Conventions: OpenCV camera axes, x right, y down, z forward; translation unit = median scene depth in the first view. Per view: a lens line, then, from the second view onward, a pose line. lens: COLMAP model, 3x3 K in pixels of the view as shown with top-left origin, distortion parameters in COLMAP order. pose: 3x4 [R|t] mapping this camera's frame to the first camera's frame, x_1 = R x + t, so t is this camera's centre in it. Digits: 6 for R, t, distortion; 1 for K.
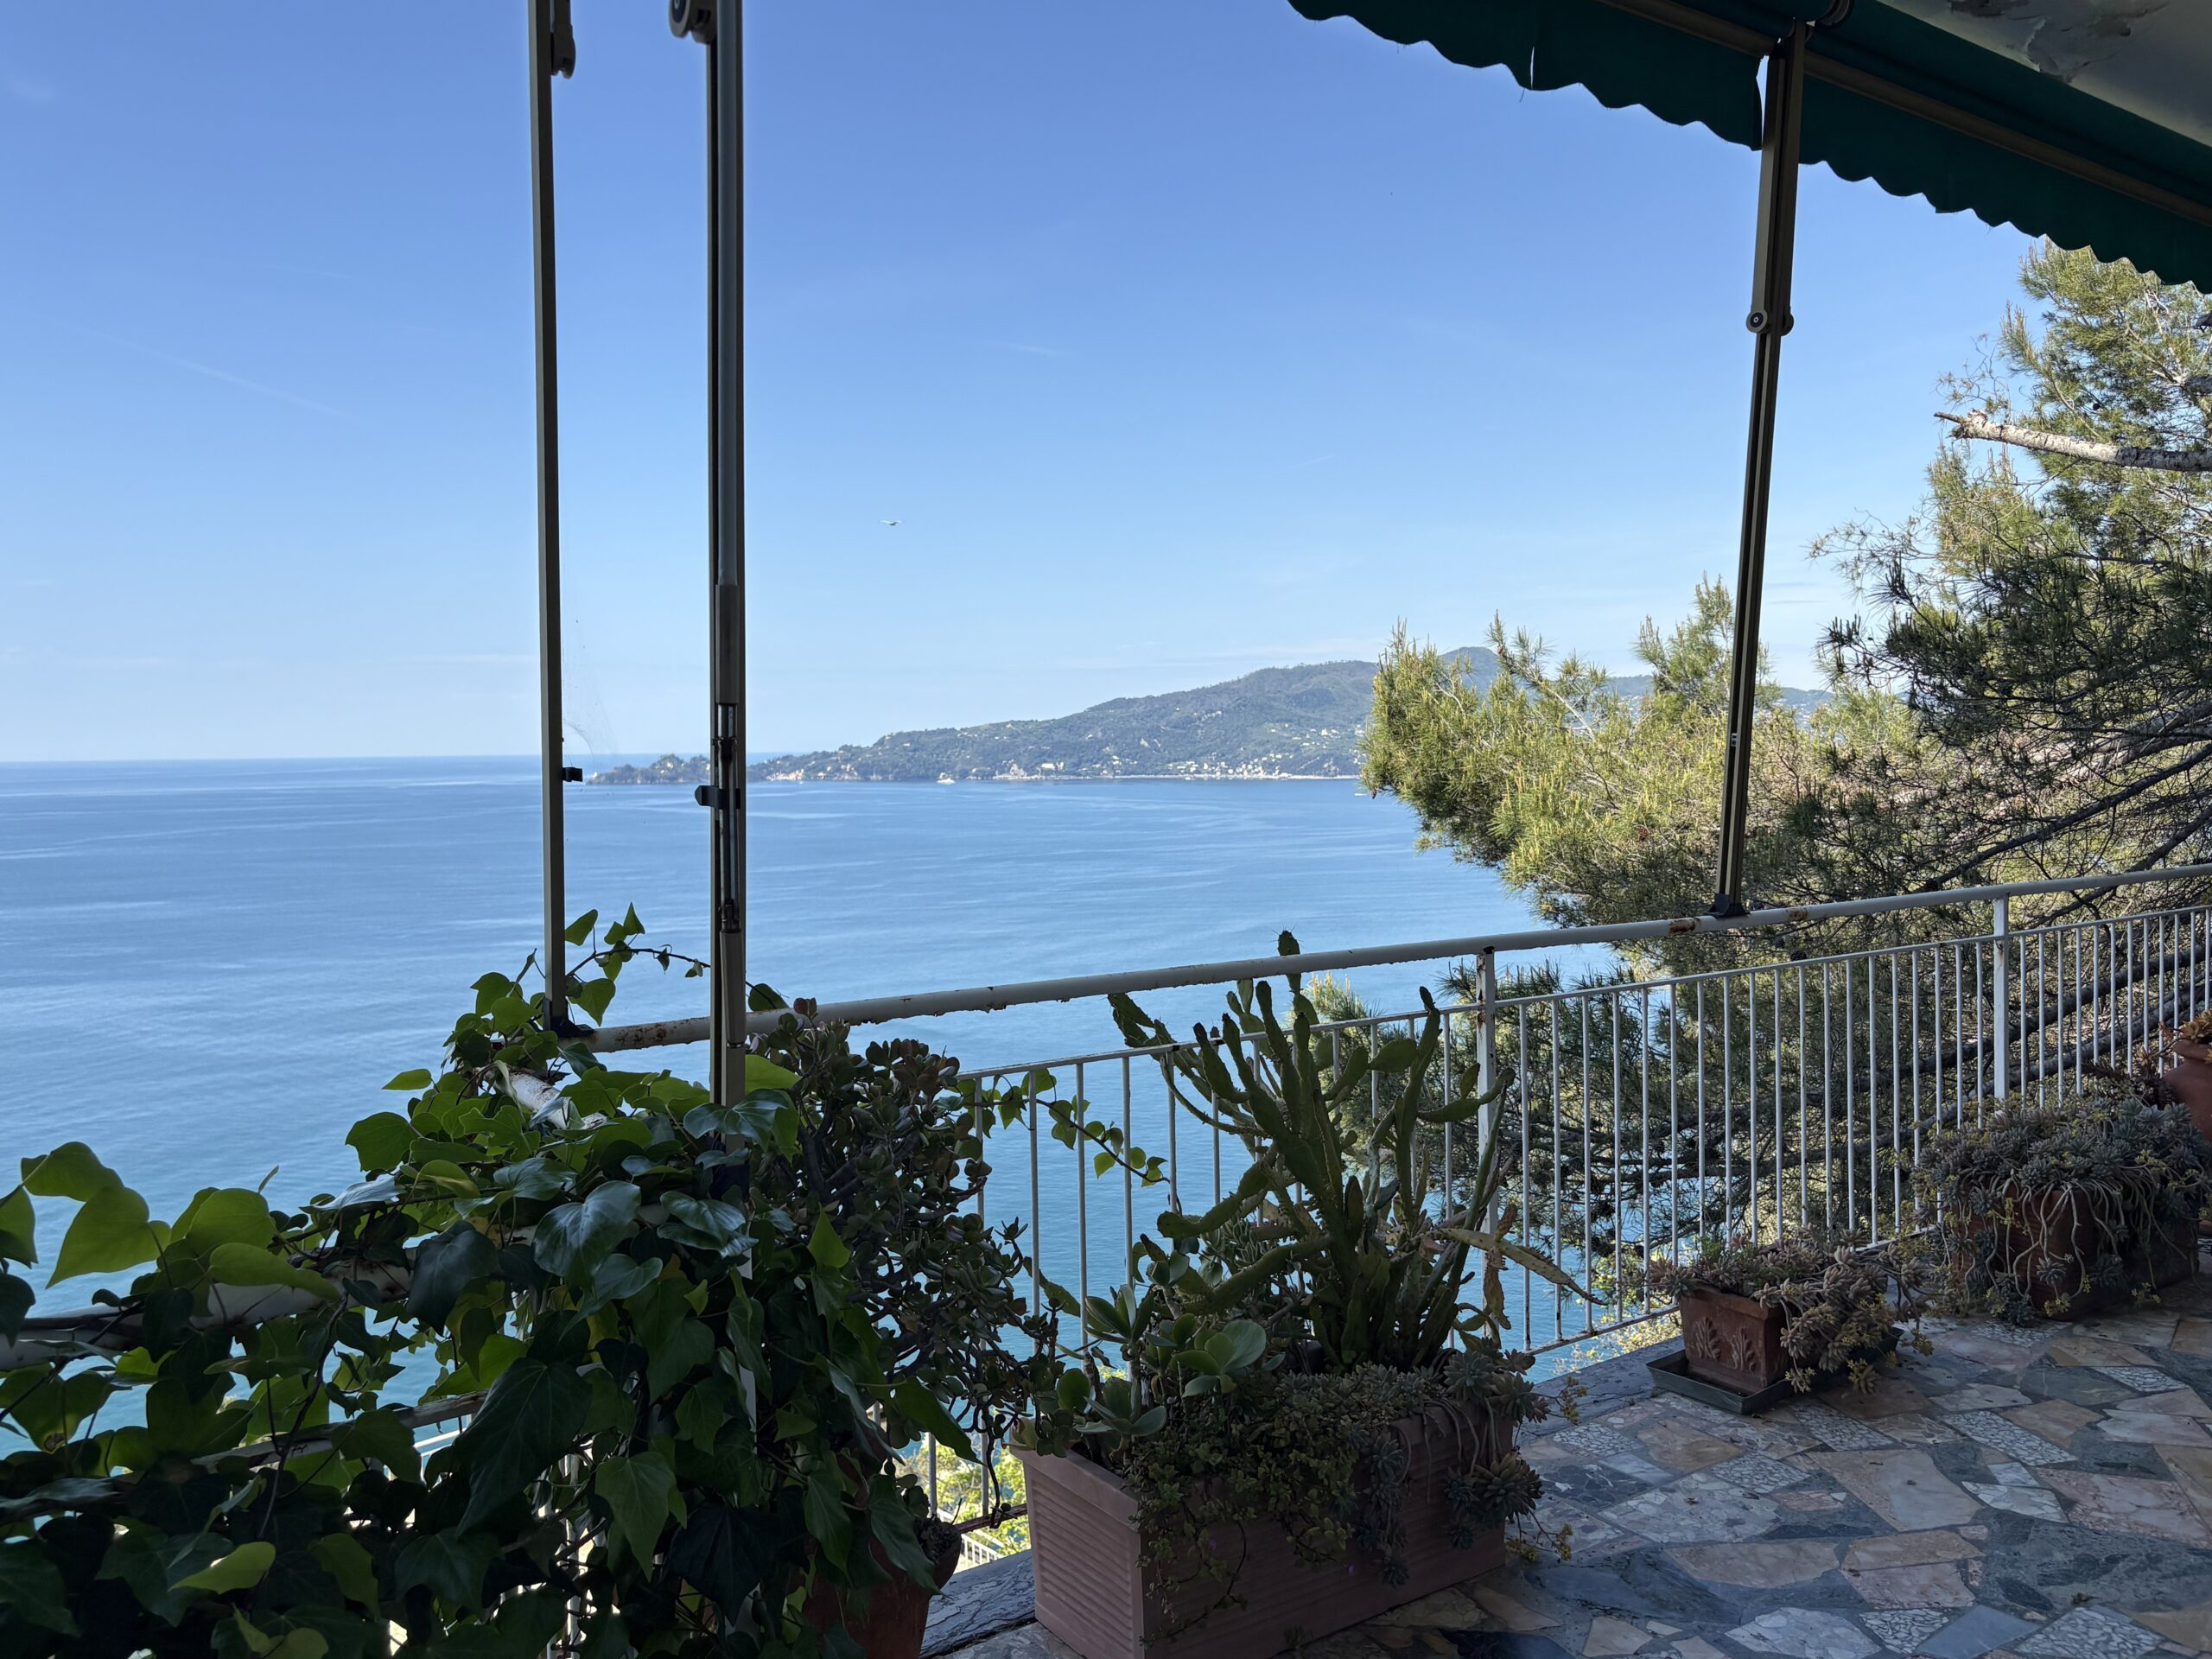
lens RADIAL K [[1681.9, 0, 1100.6], [0, 1681.9, 842.6], [0, 0, 1]] dist [0.089537, -0.108214]
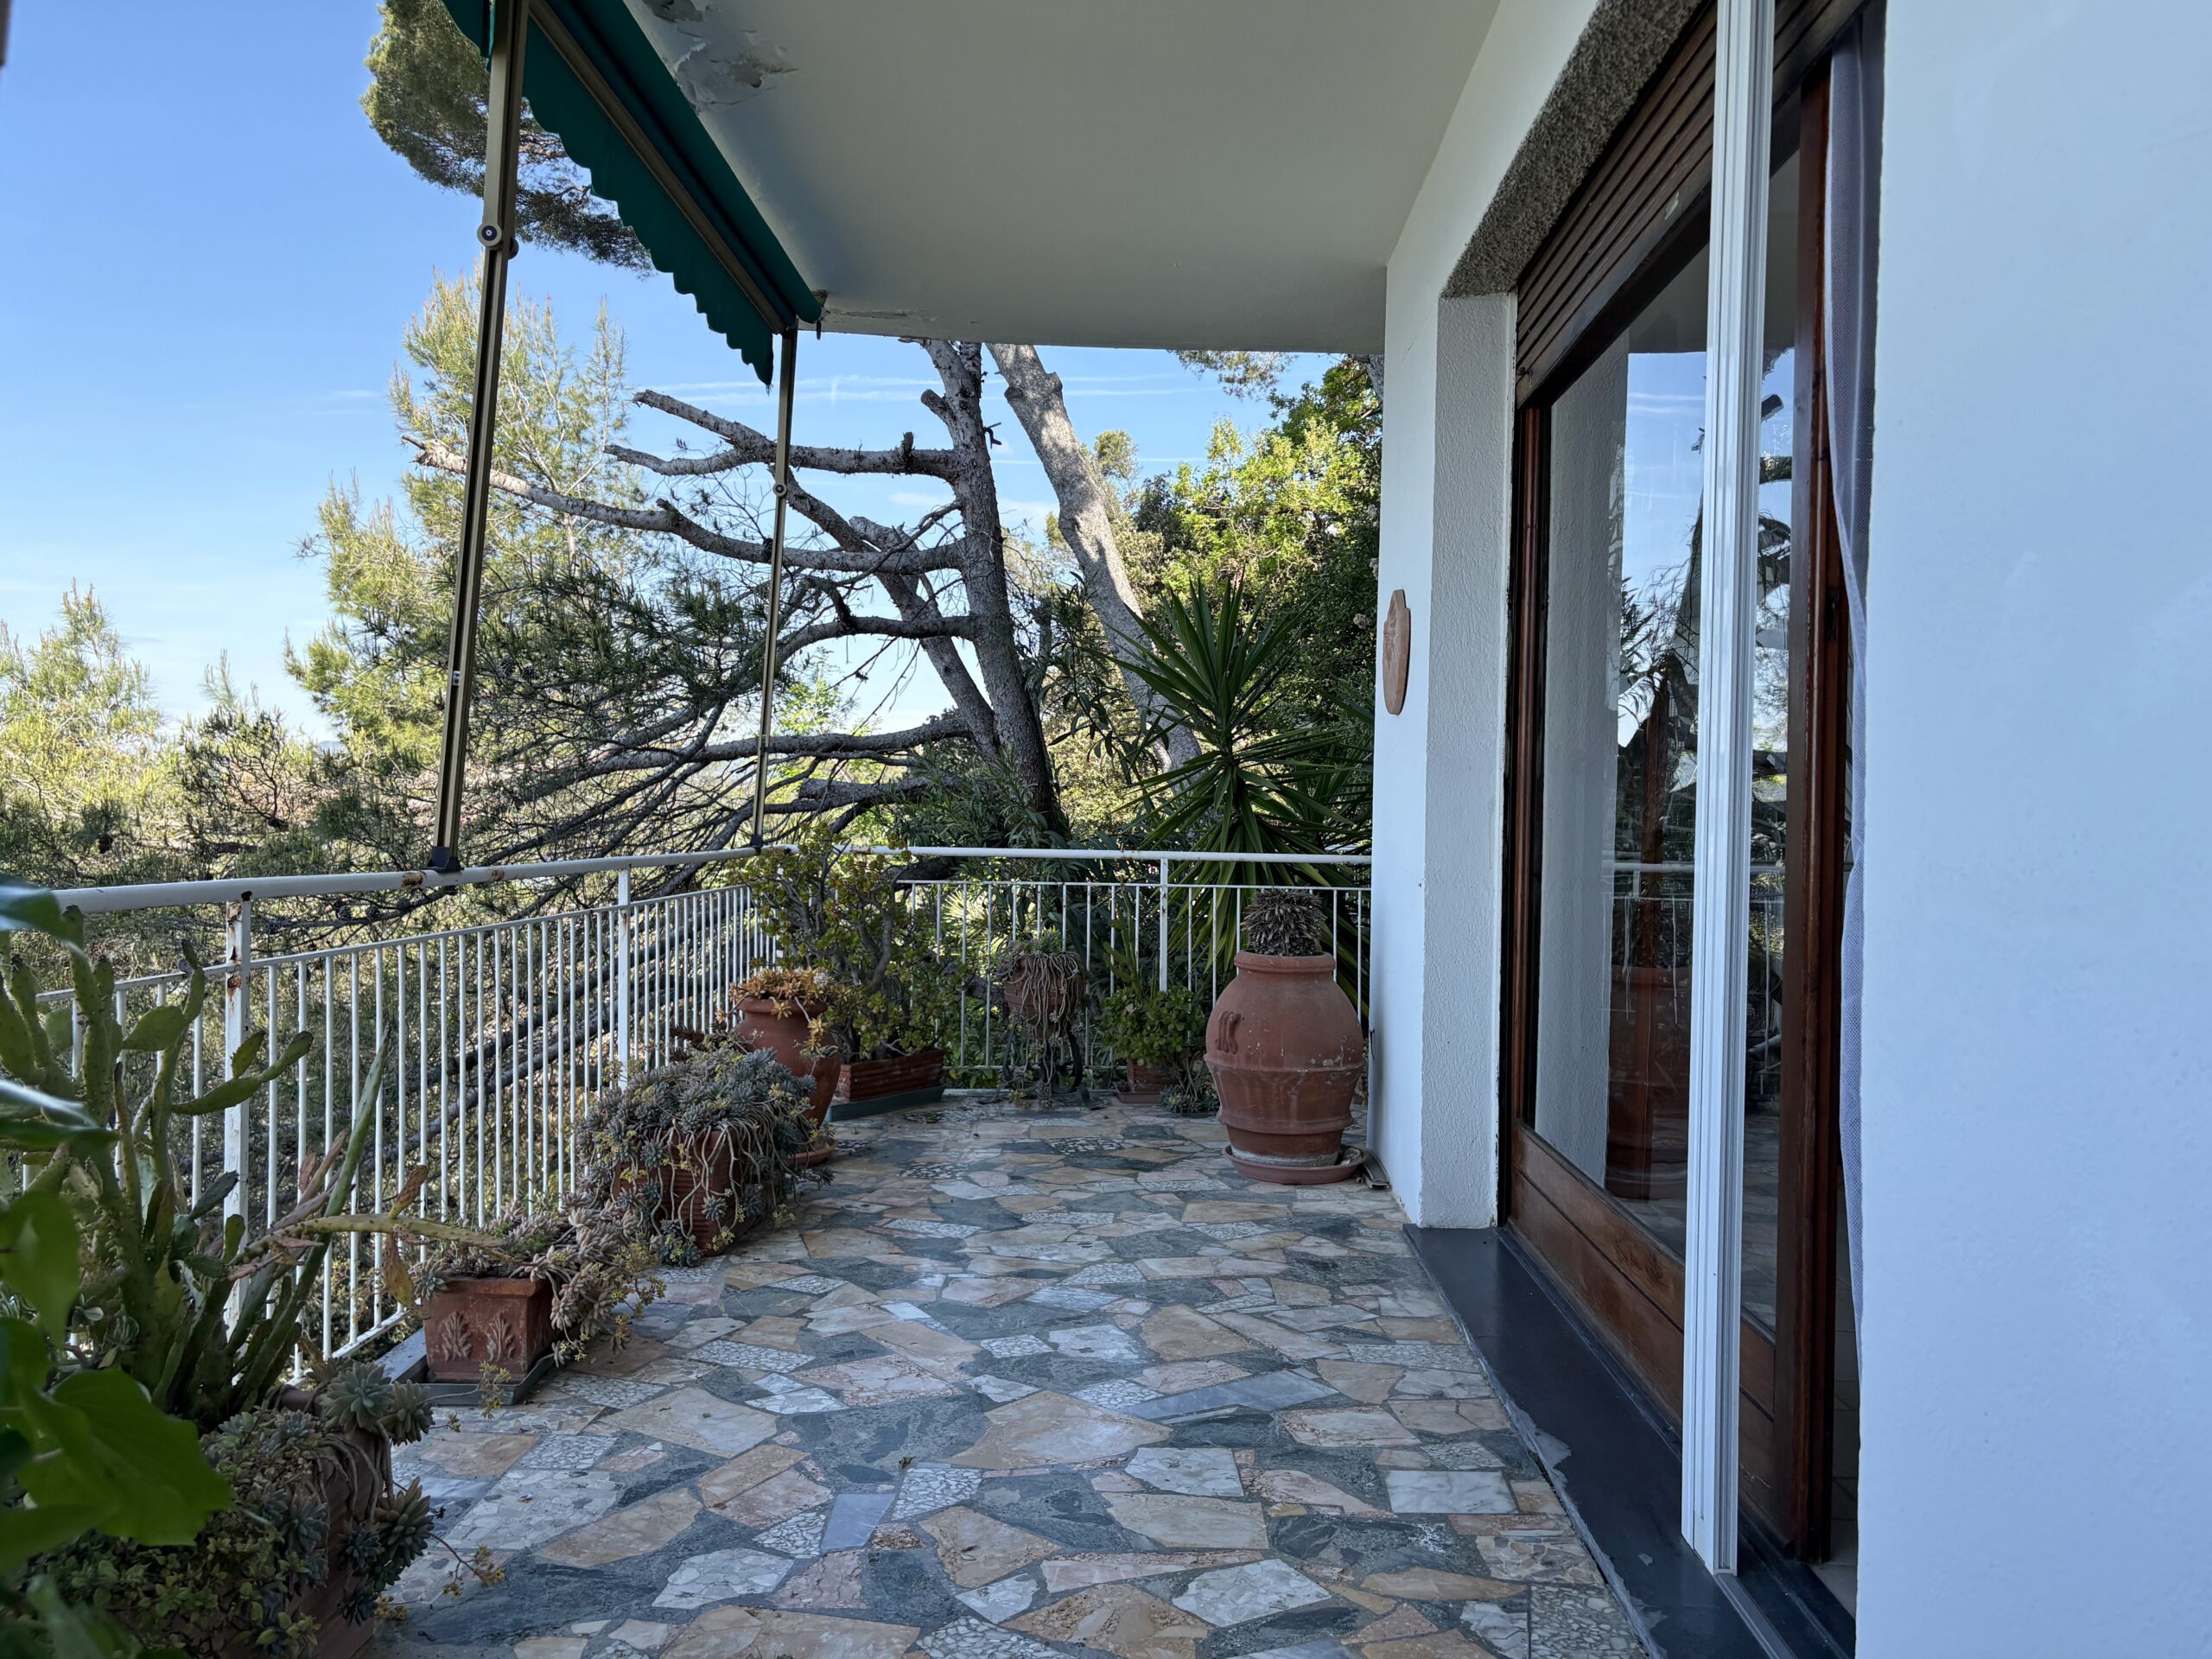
lens RADIAL K [[1702.9, 0, 1095.2], [0, 1702.9, 819.2], [0, 0, 1]] dist [0.055231, -0.065732]
pose [[0.602087, 0.022256, 0.798120, -0.185954], [0.019887, 0.998883, -0.042857, 0.072606], [-0.798183, 0.041676, 0.600972, 0.200410]]
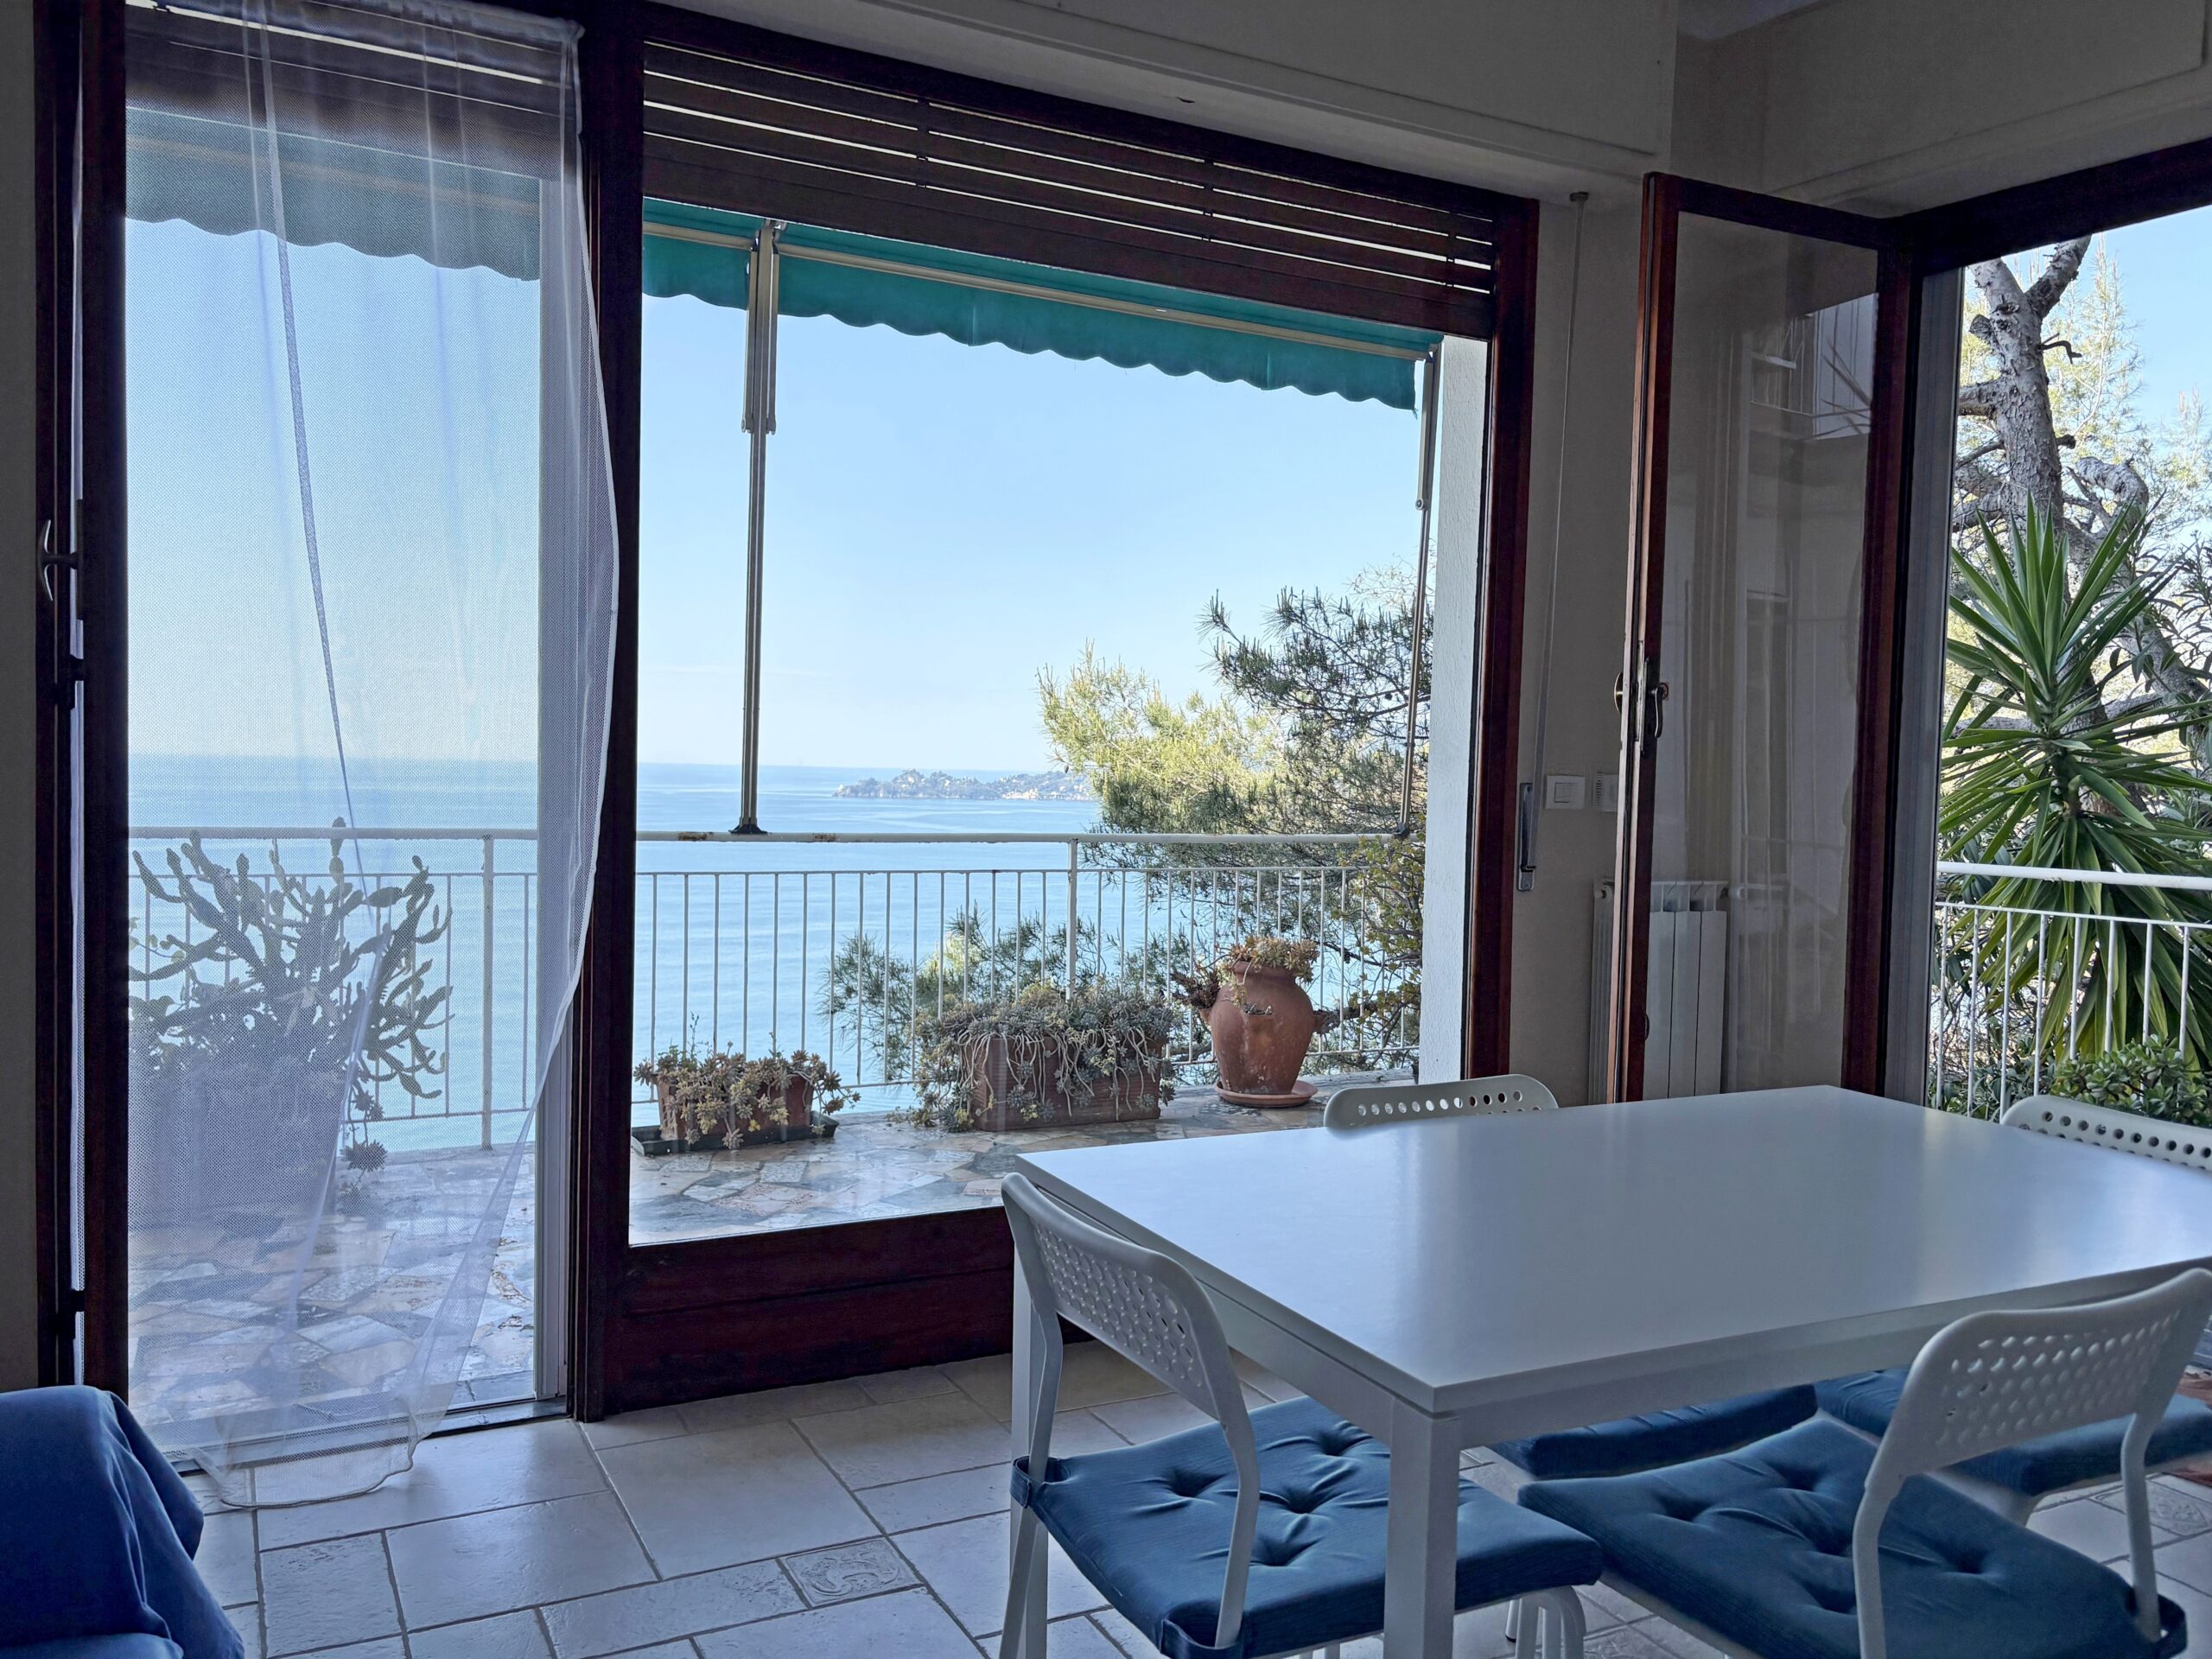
lens RADIAL K [[1700.1, 0, 1109.3], [0, 1700.1, 827.7], [0, 0, 1]] dist [0.077688, -0.084437]
pose [[0.991391, 0.040192, -0.124613, 1.012292], [-0.043249, 0.998824, -0.021923, 0.068441], [0.123586, 0.027123, 0.991963, -0.470464]]
